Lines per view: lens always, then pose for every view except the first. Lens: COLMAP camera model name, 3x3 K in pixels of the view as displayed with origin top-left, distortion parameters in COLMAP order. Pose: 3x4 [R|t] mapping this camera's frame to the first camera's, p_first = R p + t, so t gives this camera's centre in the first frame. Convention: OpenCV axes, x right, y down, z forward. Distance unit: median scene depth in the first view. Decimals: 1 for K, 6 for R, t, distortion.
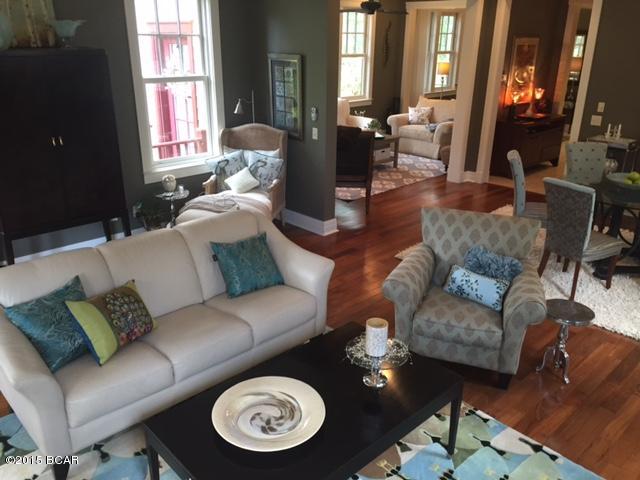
lens RADIAL K [[545.3, 0, 318.1], [0, 545.3, 240.0], [0, 0, 1]] dist [0.084292, -0.105433]
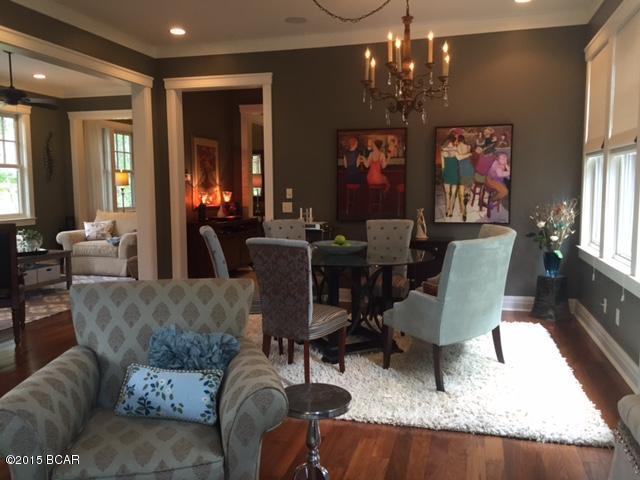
lens RADIAL K [[545.3, 0, 318.1], [0, 545.3, 240.0], [0, 0, 1]] dist [0.084292, -0.105433]
pose [[0.861729, -0.064865, 0.503206, 0.085787], [0.193827, 0.958656, -0.208350, 0.050810], [-0.468887, 0.277076, 0.838674, 0.242028]]
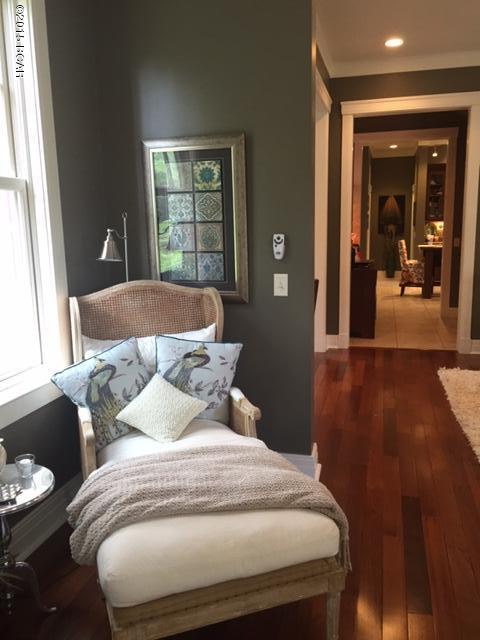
lens RADIAL K [[545.3, 0, 240.0], [0, 545.3, 320.0], [0, 0, 1]] dist [0.084292, -0.105433]
pose [[0.852190, -0.119901, 0.509310, -0.295263], [0.213711, 0.968257, -0.129641, -0.105999], [-0.477598, 0.219324, 0.850763, 0.595166]]
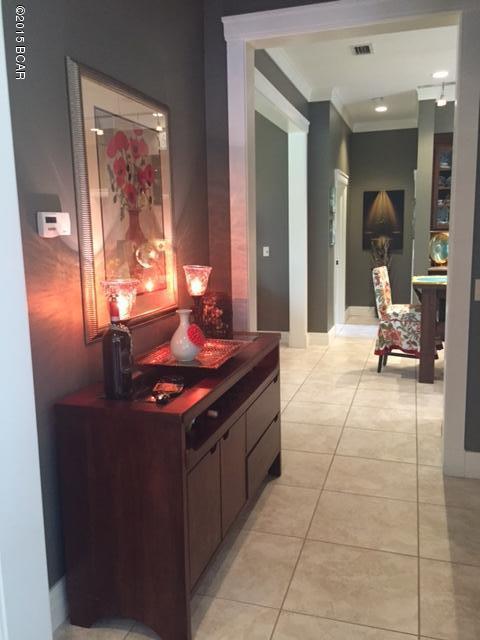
lens RADIAL K [[545.3, 0, 240.0], [0, 545.3, 320.0], [0, 0, 1]] dist [0.084292, -0.105433]
pose [[0.877423, -0.104678, 0.468158, 0.412662], [0.196329, 0.968788, -0.151344, -0.288912], [-0.437703, 0.224706, 0.870588, 1.096502]]
